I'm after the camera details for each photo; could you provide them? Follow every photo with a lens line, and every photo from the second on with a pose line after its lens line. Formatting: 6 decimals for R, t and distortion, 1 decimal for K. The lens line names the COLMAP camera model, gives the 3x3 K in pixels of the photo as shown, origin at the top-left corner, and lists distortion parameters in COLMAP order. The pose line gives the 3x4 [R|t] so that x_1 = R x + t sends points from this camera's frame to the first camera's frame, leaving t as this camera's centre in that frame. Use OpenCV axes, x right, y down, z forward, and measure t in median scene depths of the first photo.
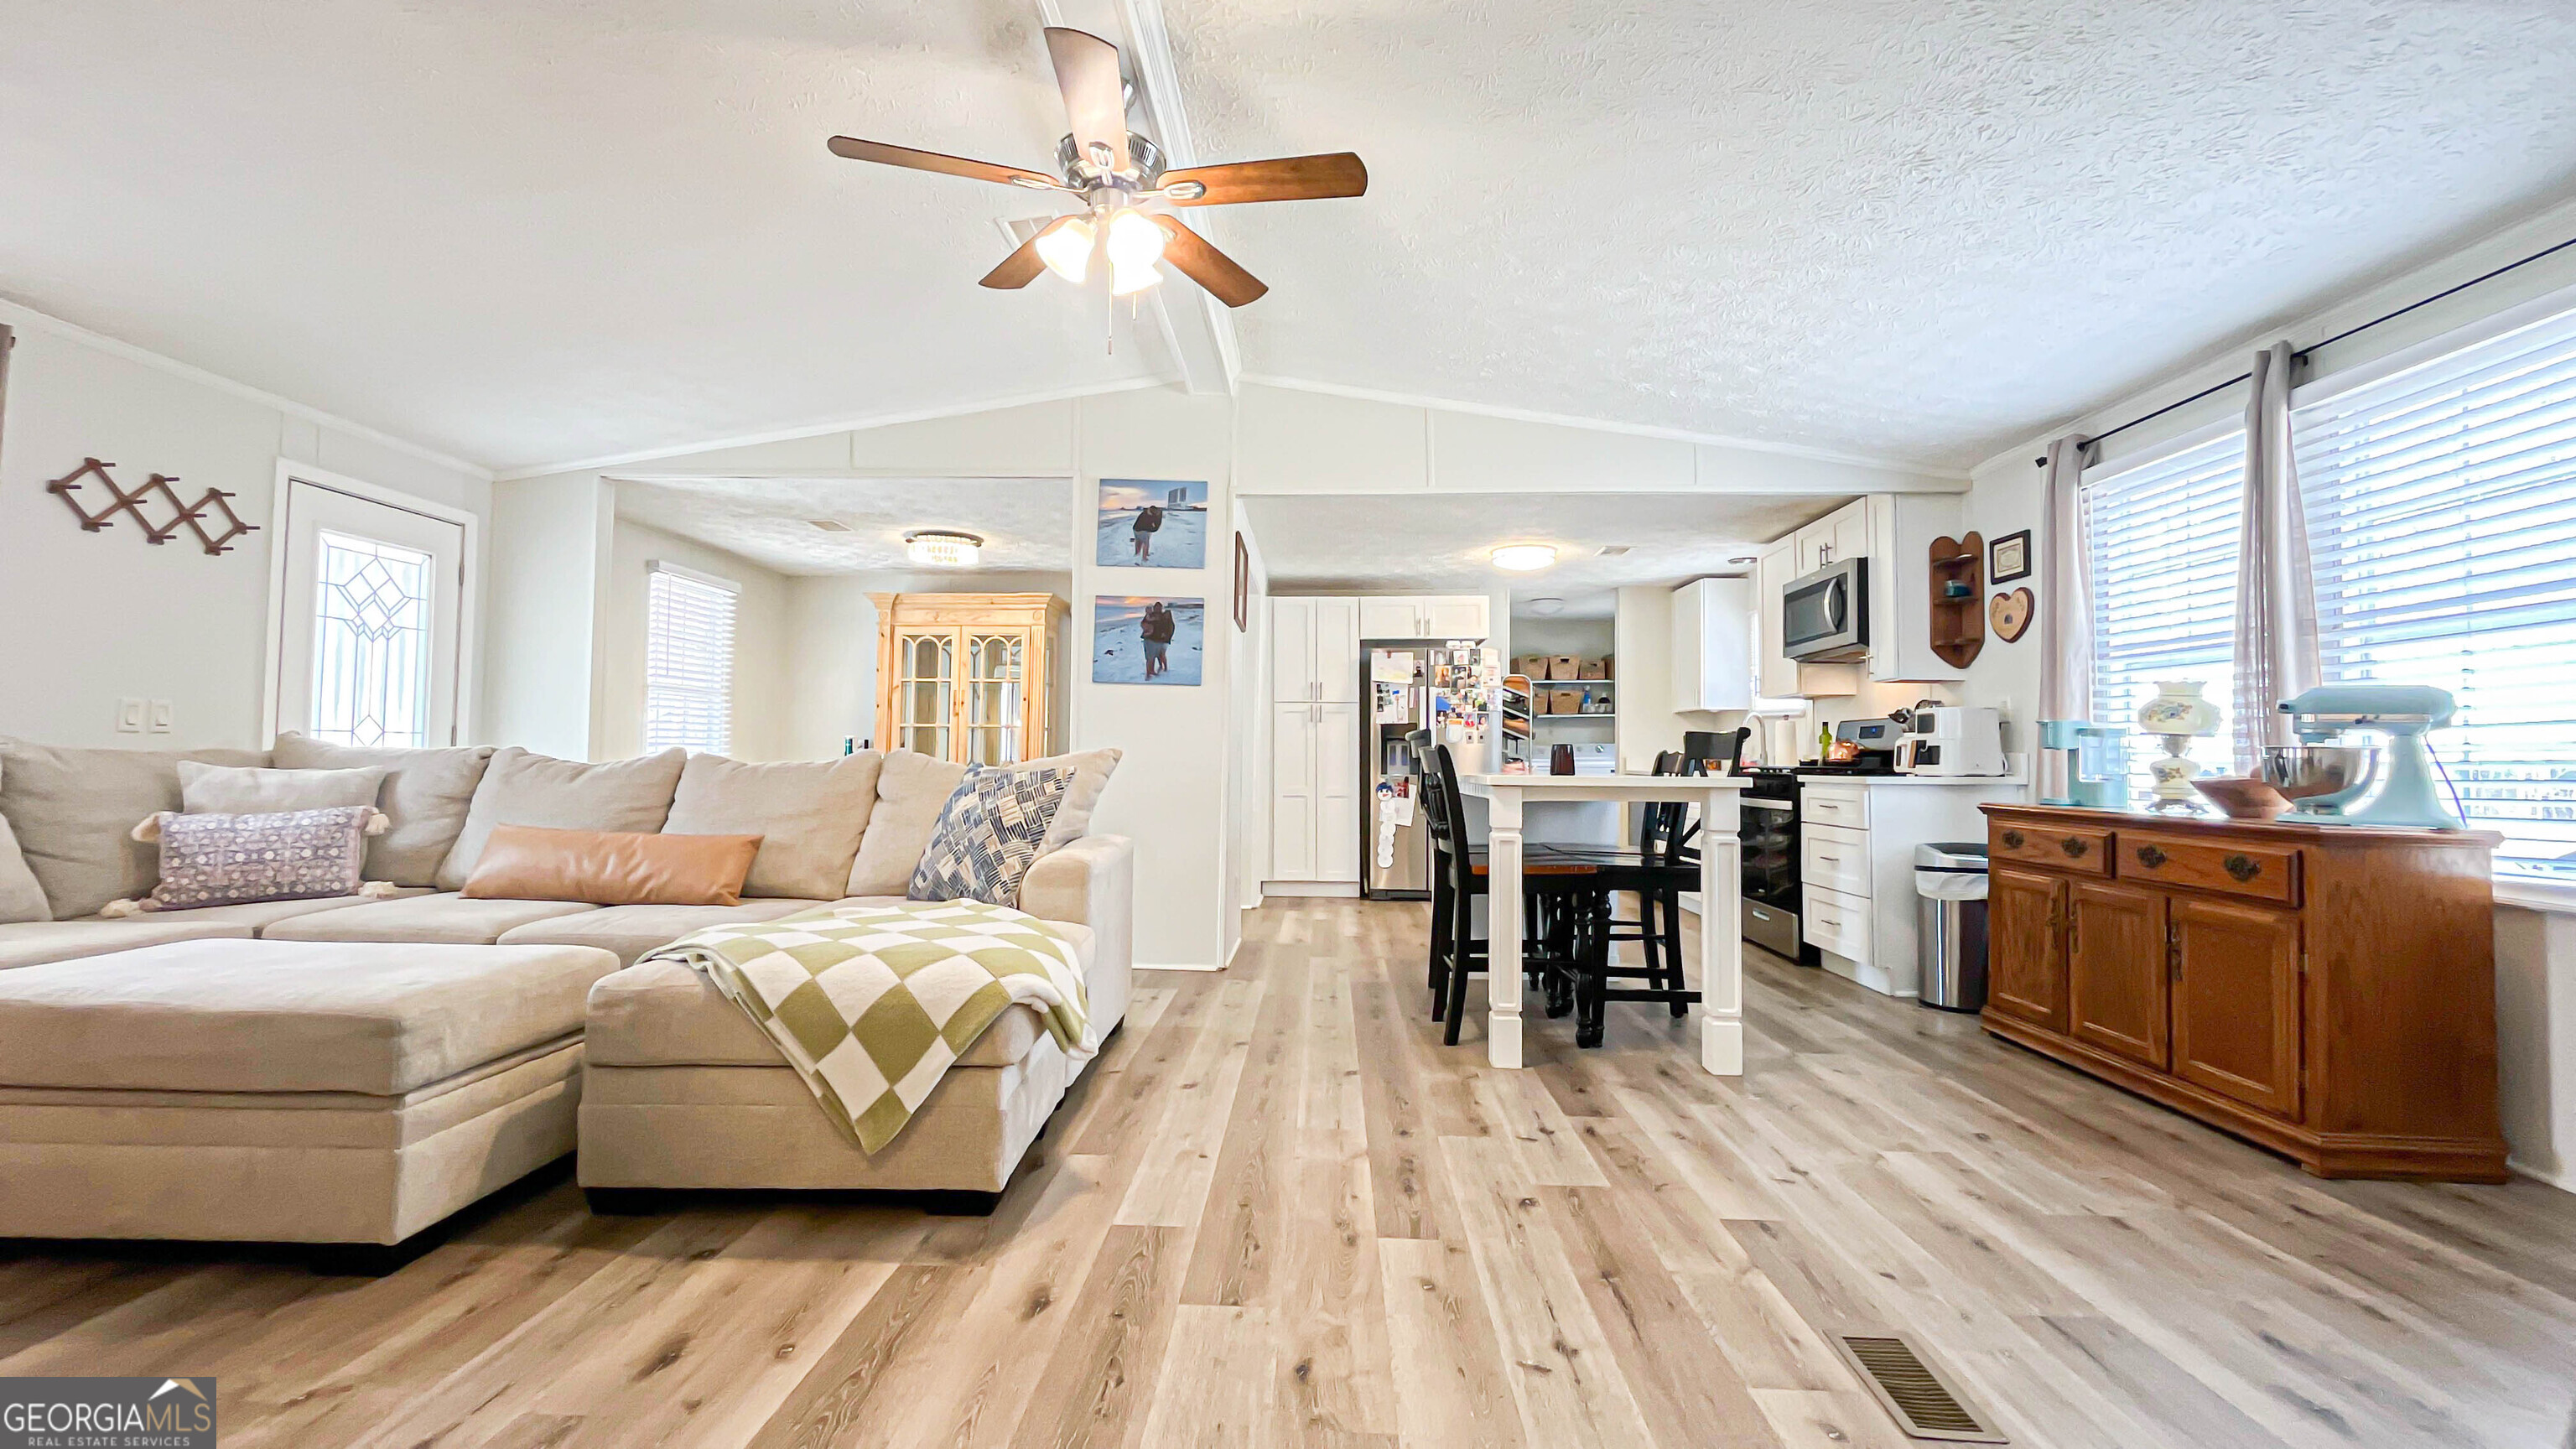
lens RADIAL K [[1045.9, 0, 1283.9], [0, 1045.9, 714.3], [0, 0, 1]] dist [-0.002394, -0.000198]
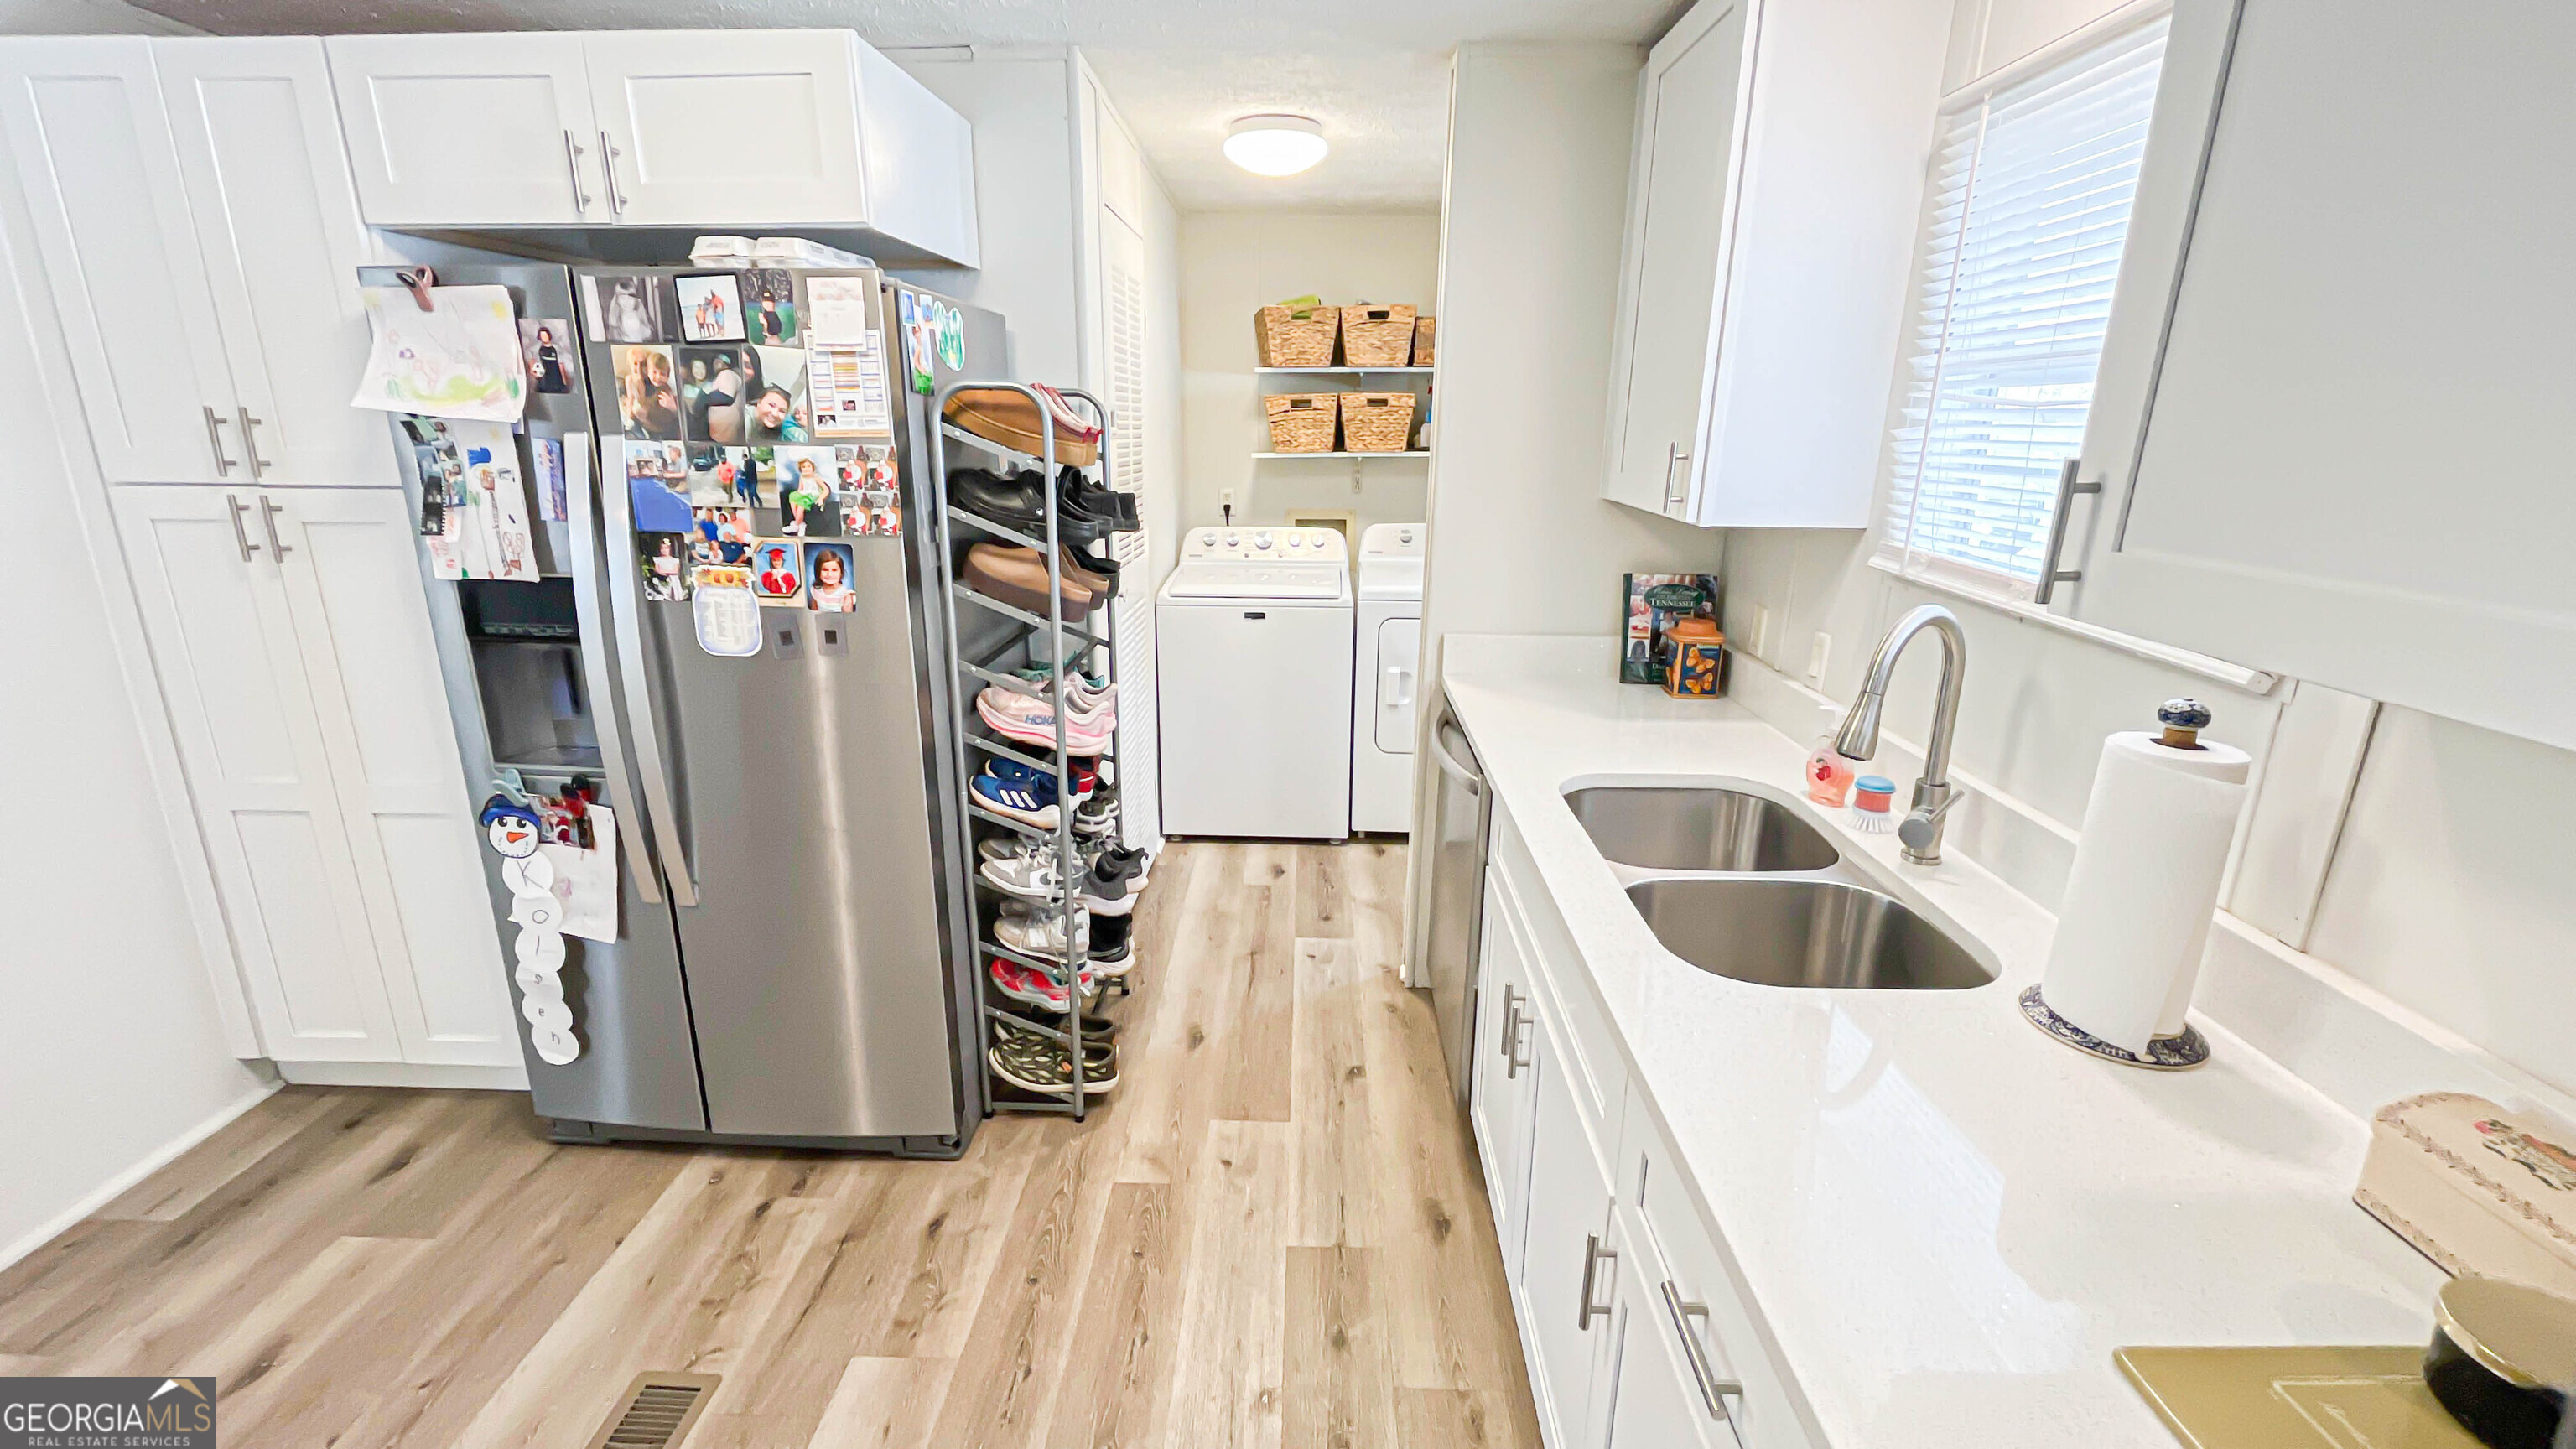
lens RADIAL K [[1045.9, 0, 1283.7], [0, 1045.9, 714.5], [0, 0, 1]] dist [-0.002394, -0.000198]
pose [[0.999907, 0.000588, 0.013625, 0.494116], [-0.004847, 0.949157, 0.314766, -0.069886], [-0.012747, -0.314803, 0.949071, 1.234769]]
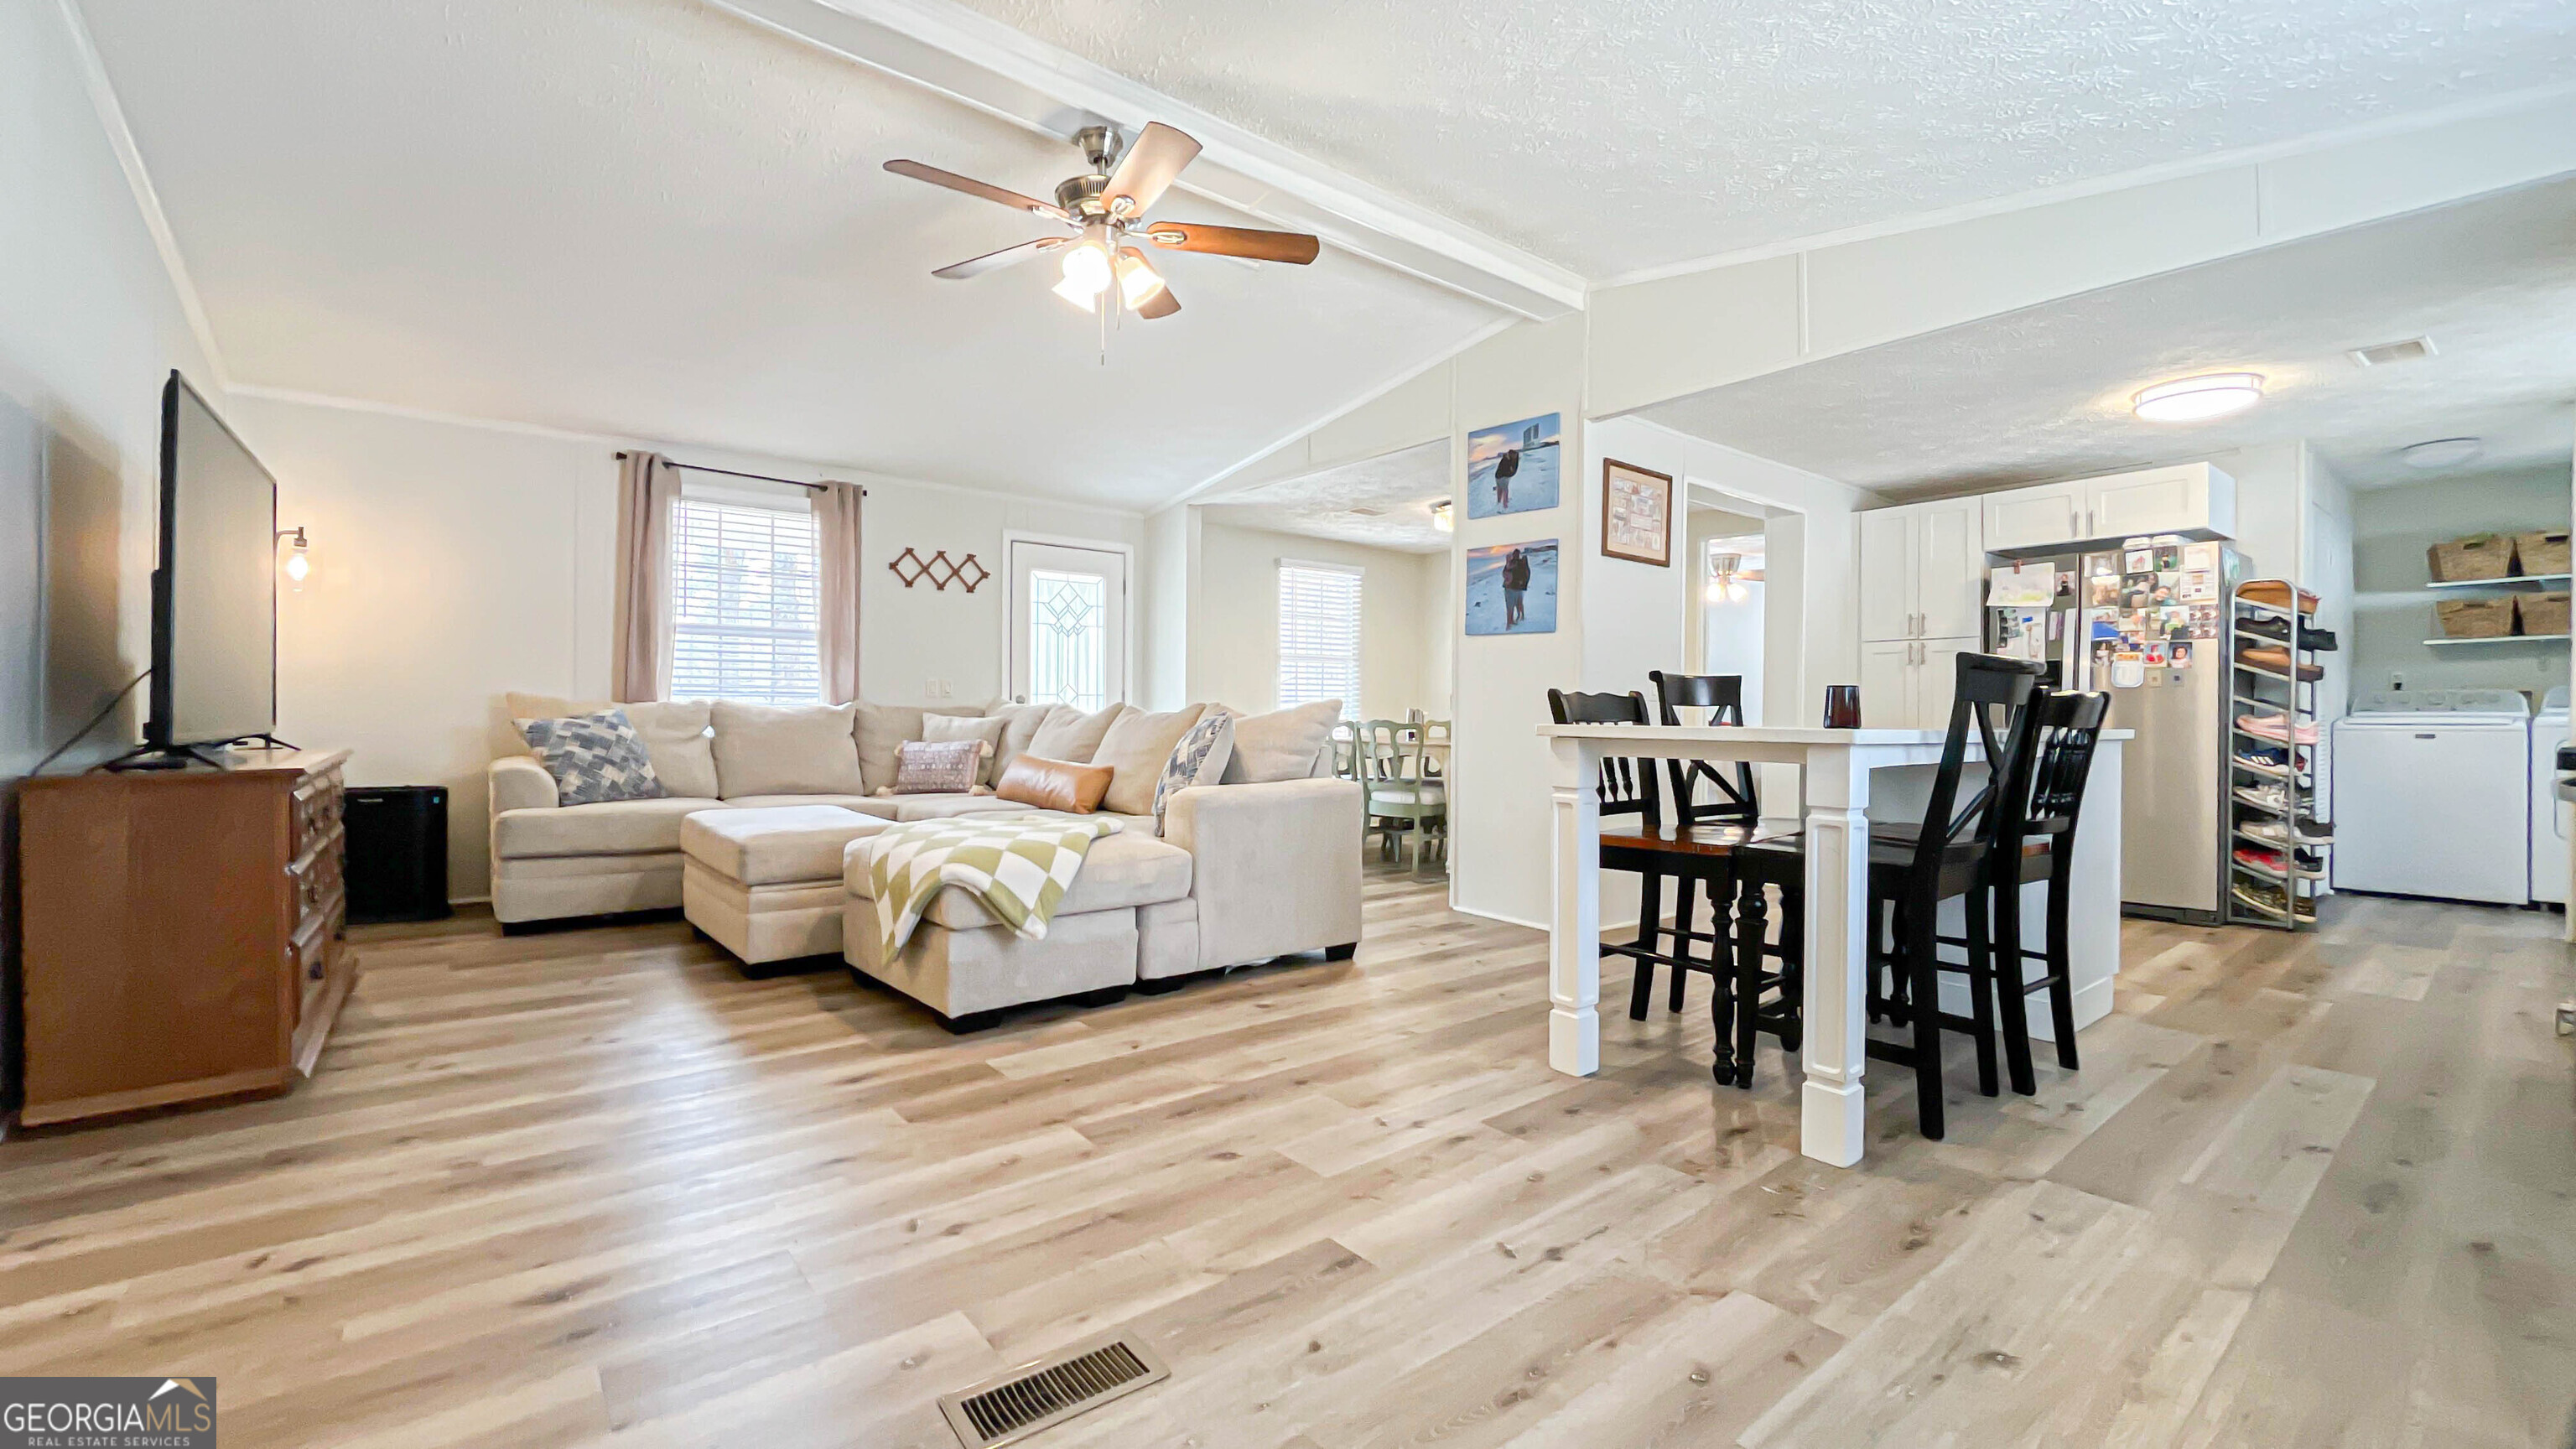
lens RADIAL K [[1045.9, 0, 1282.8], [0, 1045.9, 714.7], [0, 0, 1]] dist [-0.002394, -0.000198]
pose [[0.657239, -0.001712, -0.753681, 0.523688], [0.031586, 0.999181, 0.025275, 0.017136], [0.753020, -0.040417, 0.656755, 0.217063]]
